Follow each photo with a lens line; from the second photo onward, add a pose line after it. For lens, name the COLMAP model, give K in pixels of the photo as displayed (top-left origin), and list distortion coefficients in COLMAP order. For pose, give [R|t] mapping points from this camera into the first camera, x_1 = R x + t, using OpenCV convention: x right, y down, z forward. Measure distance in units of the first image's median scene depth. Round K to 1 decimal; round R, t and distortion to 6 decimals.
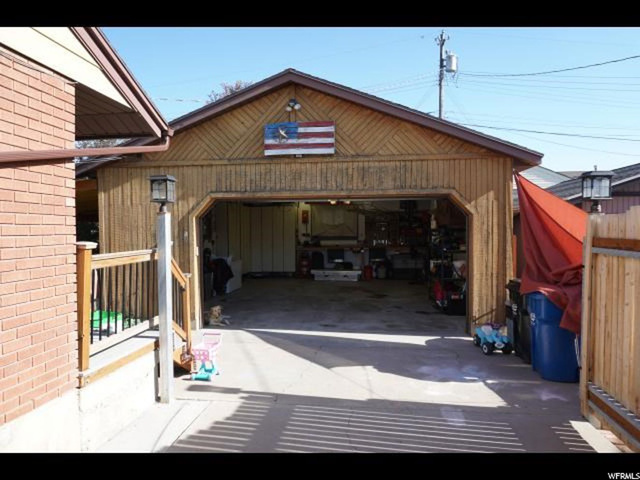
lens RADIAL K [[433.2, 0, 320.3], [0, 433.2, 239.0], [0, 0, 1]] dist [-0.013673, -0.001721]
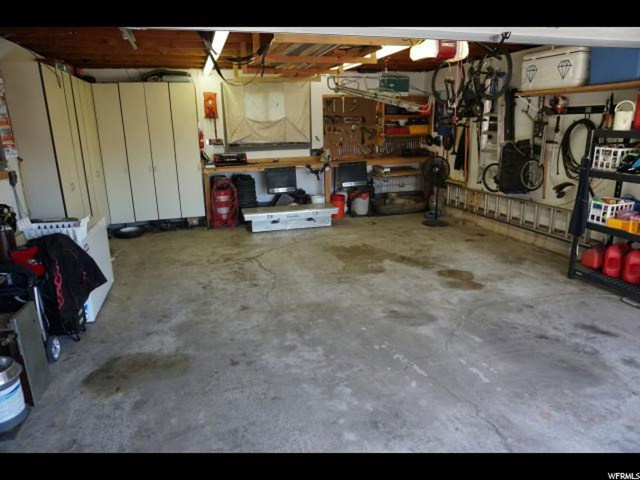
lens RADIAL K [[433.2, 0, 320.3], [0, 433.2, 241.2], [0, 0, 1]] dist [-0.013673, -0.001721]
pose [[0.921969, -0.118089, 0.368821, -0.125024], [0.026548, 0.969406, 0.244021, -0.018200], [-0.386353, -0.215189, 0.896897, 0.474618]]
